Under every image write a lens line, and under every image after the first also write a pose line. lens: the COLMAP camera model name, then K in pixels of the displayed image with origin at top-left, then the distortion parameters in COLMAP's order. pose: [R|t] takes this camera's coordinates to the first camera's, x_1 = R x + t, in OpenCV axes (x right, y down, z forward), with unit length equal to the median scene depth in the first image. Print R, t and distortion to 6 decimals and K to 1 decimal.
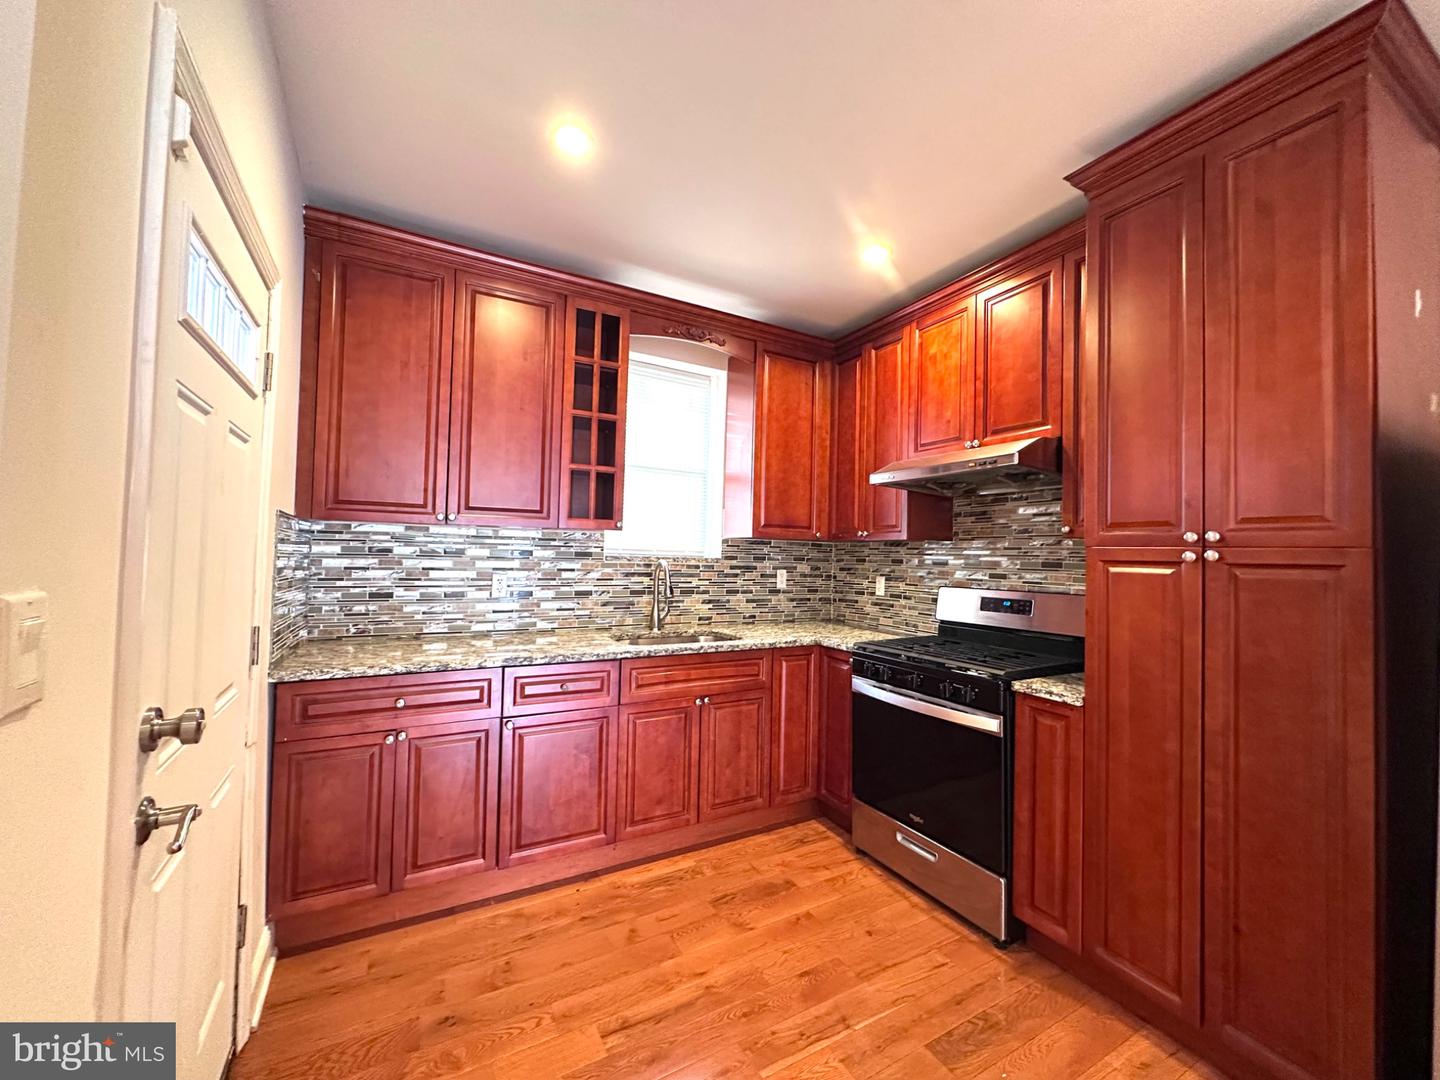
lens RADIAL K [[573.0, 0, 723.0], [0, 573.0, 540.2], [0, 0, 1]] dist [-0.000709, 0.000471]
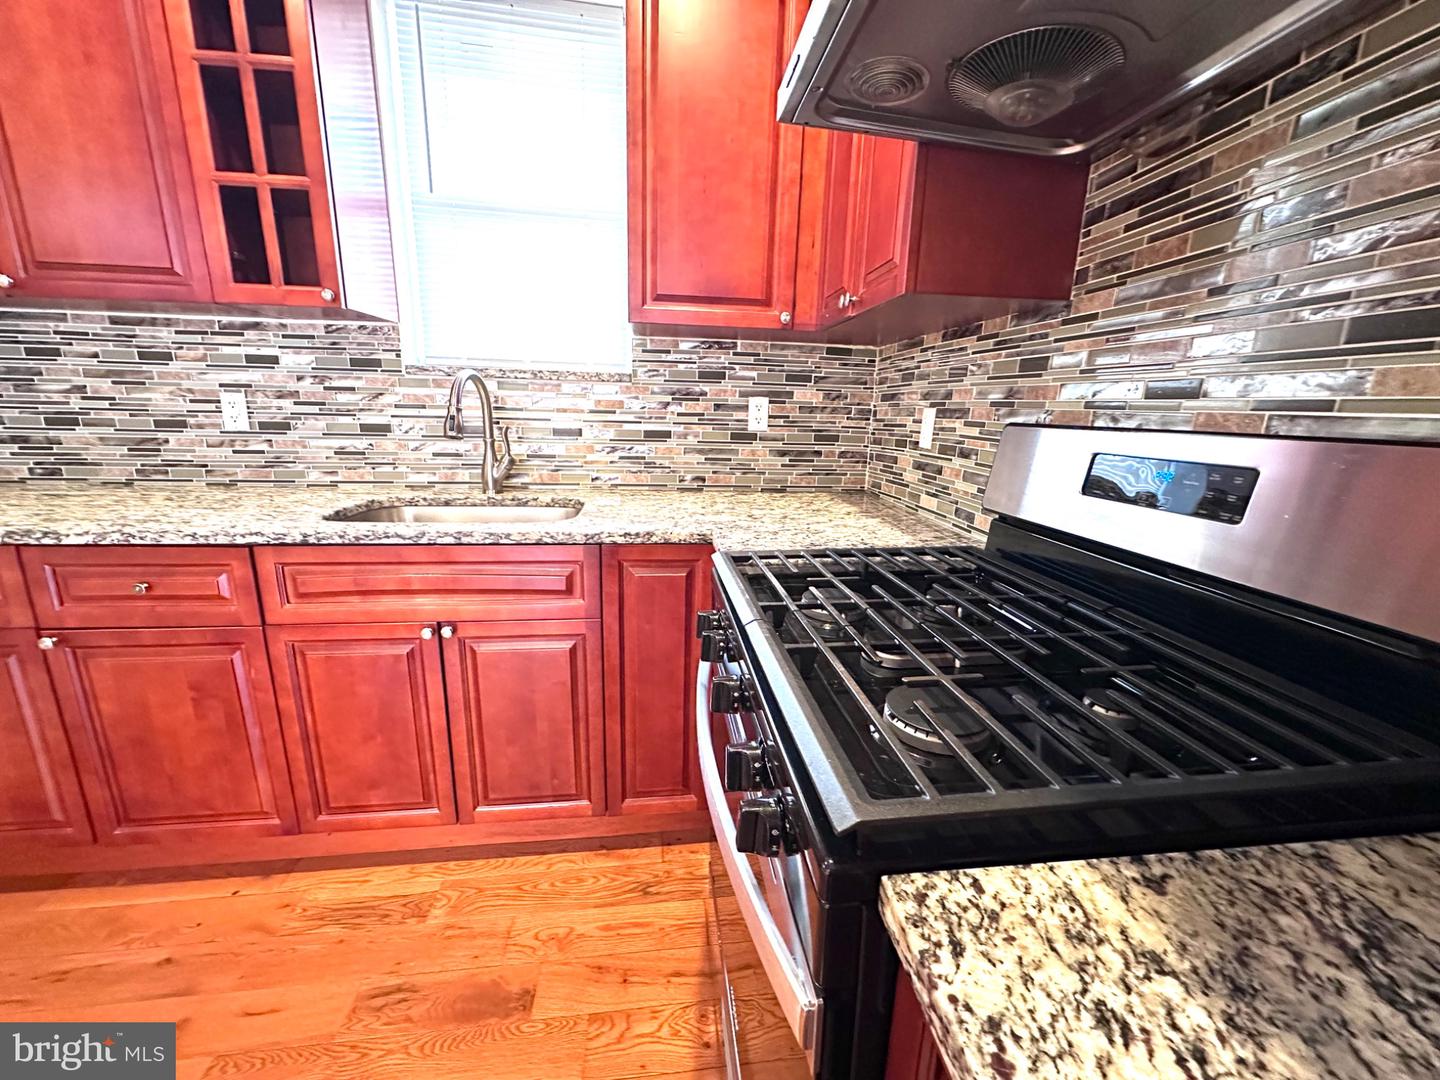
lens RADIAL K [[573.0, 0, 723.0], [0, 573.0, 540.2], [0, 0, 1]] dist [-0.000709, 0.000471]
pose [[0.927139, 0.087669, -0.364319, 0.359213], [0.004905, 0.969324, 0.245738, 0.062319], [0.374687, -0.229620, 0.898268, 0.580742]]
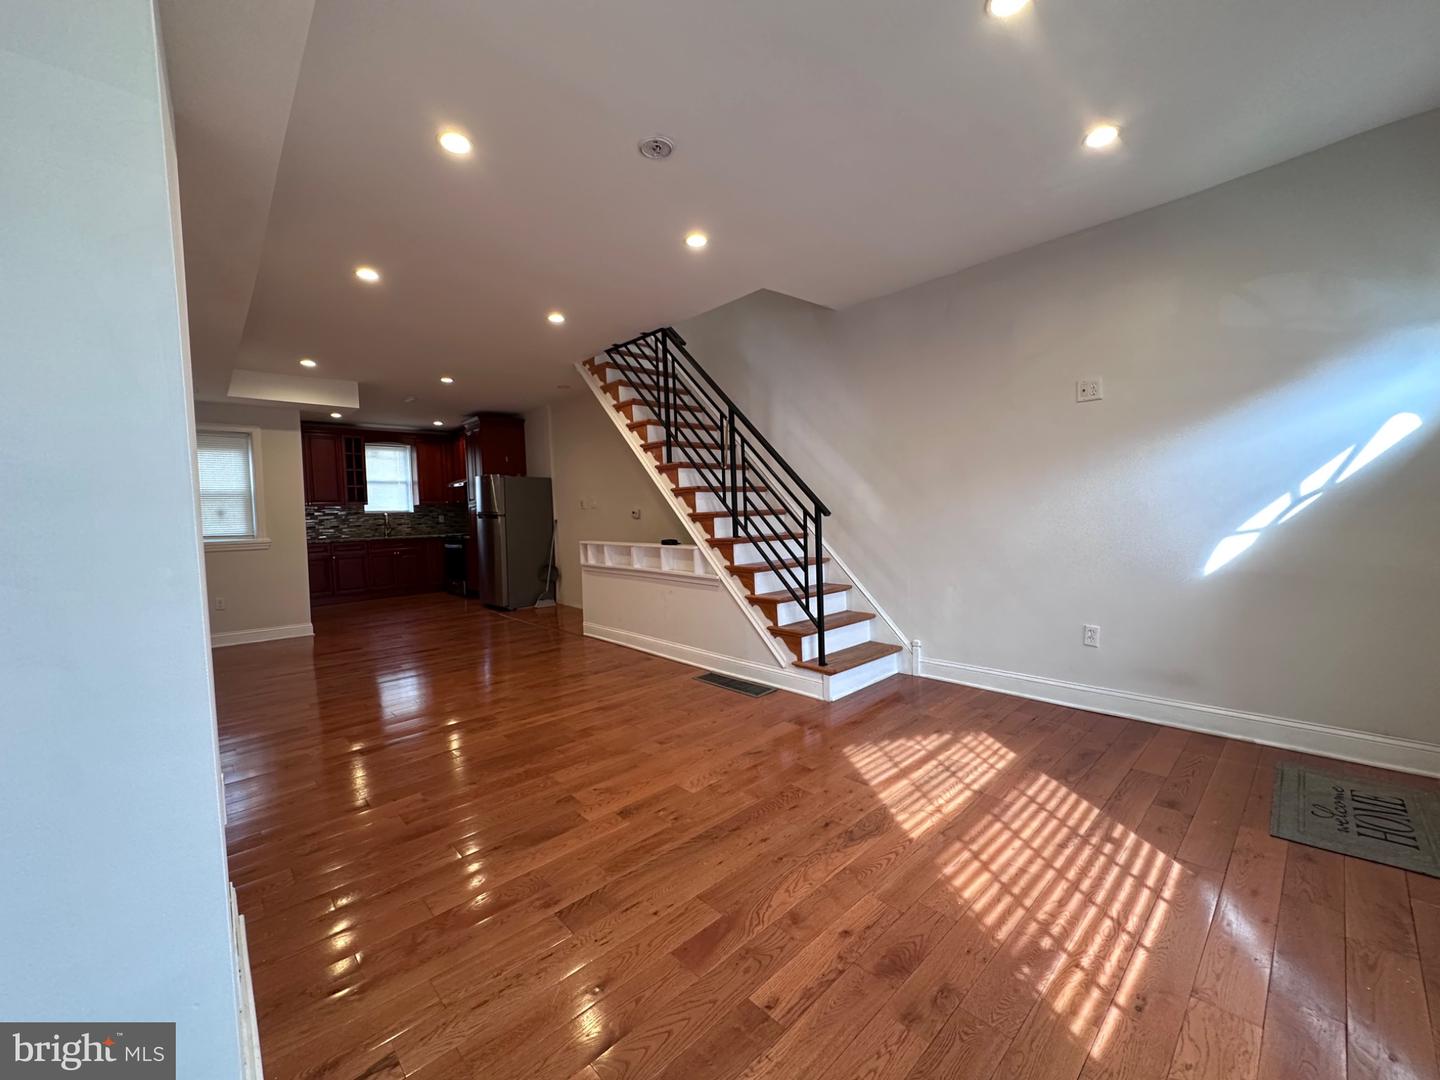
lens RADIAL K [[573.0, 0, 723.0], [0, 573.0, 540.2], [0, 0, 1]] dist [-0.000709, 0.000471]
pose [[0.969515, -0.064344, 0.236433, 0.964489], [0.046939, 0.995806, 0.078525, 0.022103], [-0.240494, -0.065034, 0.968470, -2.560640]]
